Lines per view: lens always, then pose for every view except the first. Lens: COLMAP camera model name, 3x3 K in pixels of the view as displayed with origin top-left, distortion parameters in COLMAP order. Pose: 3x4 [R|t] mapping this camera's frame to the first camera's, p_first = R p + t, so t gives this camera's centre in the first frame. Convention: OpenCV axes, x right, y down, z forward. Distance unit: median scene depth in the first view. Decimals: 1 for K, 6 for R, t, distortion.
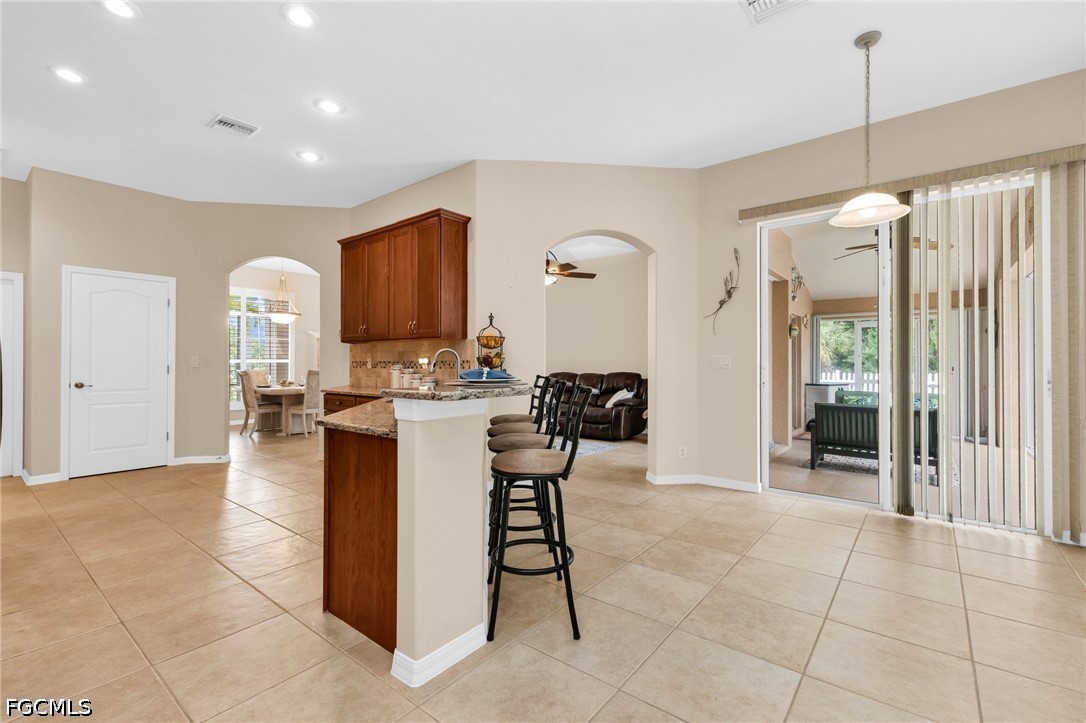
lens RADIAL K [[481.6, 0, 541.9], [0, 481.6, 366.9], [0, 0, 1]] dist [0.009763, 0.000092]
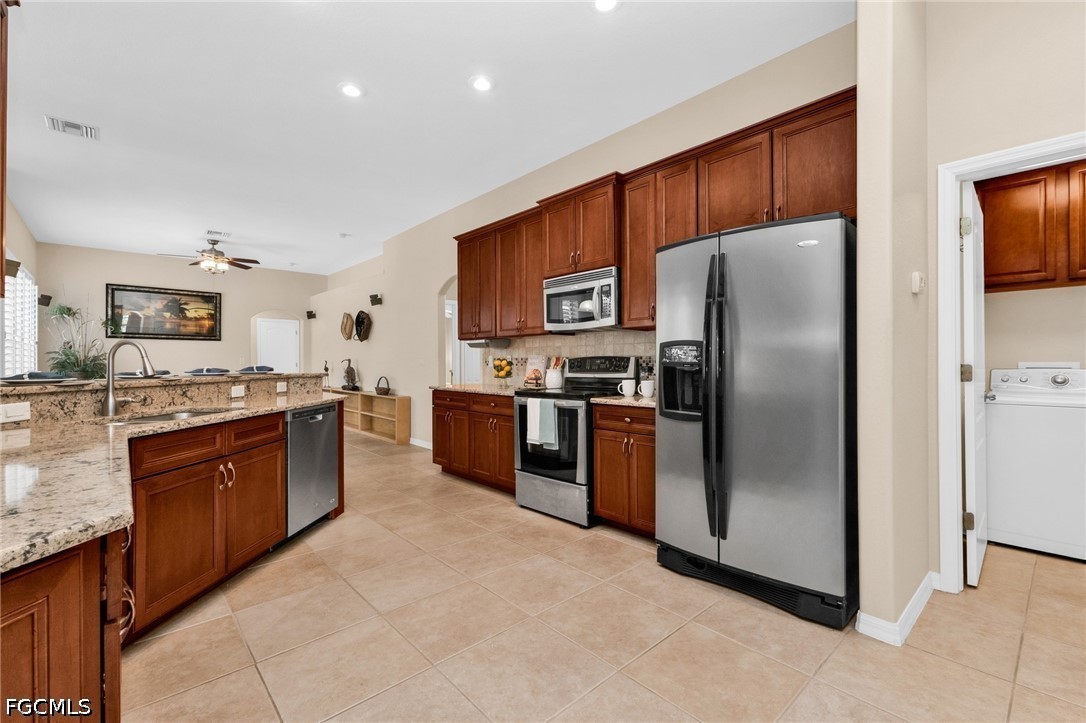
lens RADIAL K [[471.8, 0, 541.9], [0, 471.8, 359.1], [0, 0, 1]] dist [0.008912, 0.000041]
pose [[-0.987236, 0.004091, 0.159214, -1.070824], [0.004993, 0.999974, 0.005268, -0.014613], [-0.159189, 0.005995, -0.987230, 1.924306]]
